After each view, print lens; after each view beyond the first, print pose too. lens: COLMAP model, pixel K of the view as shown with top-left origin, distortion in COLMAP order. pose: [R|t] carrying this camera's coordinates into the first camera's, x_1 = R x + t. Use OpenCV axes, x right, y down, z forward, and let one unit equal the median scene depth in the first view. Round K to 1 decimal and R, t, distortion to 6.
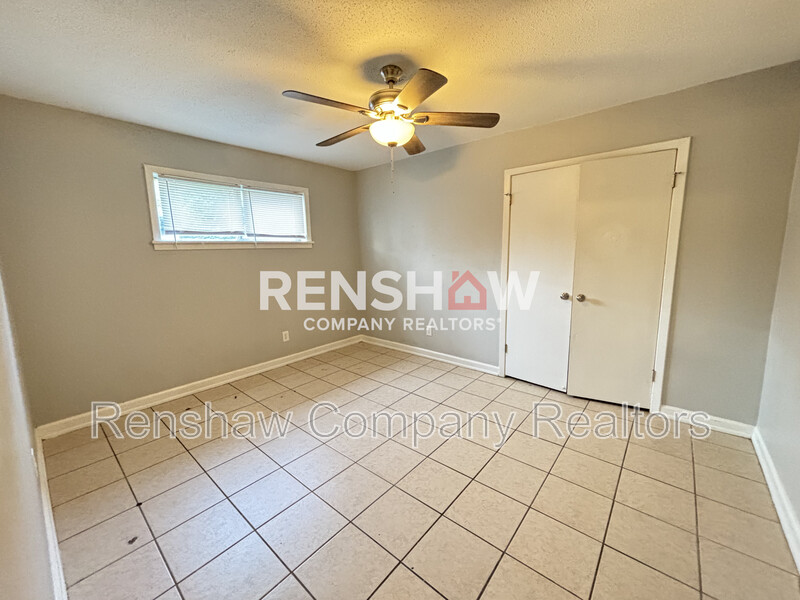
lens RADIAL K [[322.7, 0, 400.0], [0, 322.7, 300.0], [0, 0, 1]] dist [0.000001, -0.000093]
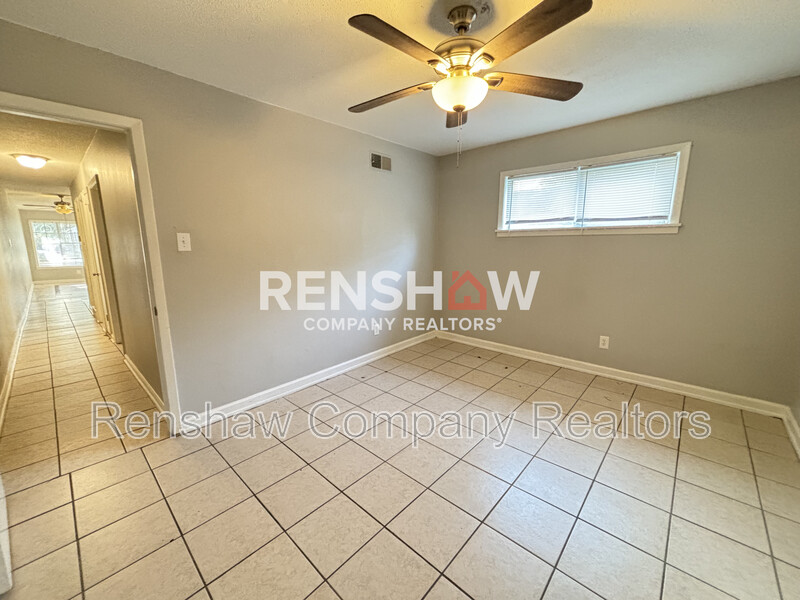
lens RADIAL K [[322.7, 0, 400.0], [0, 322.7, 300.0], [0, 0, 1]] dist [0.000001, -0.000093]
pose [[-0.038863, 0.197459, -0.979541, 0.509016], [-0.146304, 0.968592, 0.201057, -0.091807], [0.988476, 0.151125, -0.008753, 0.541428]]
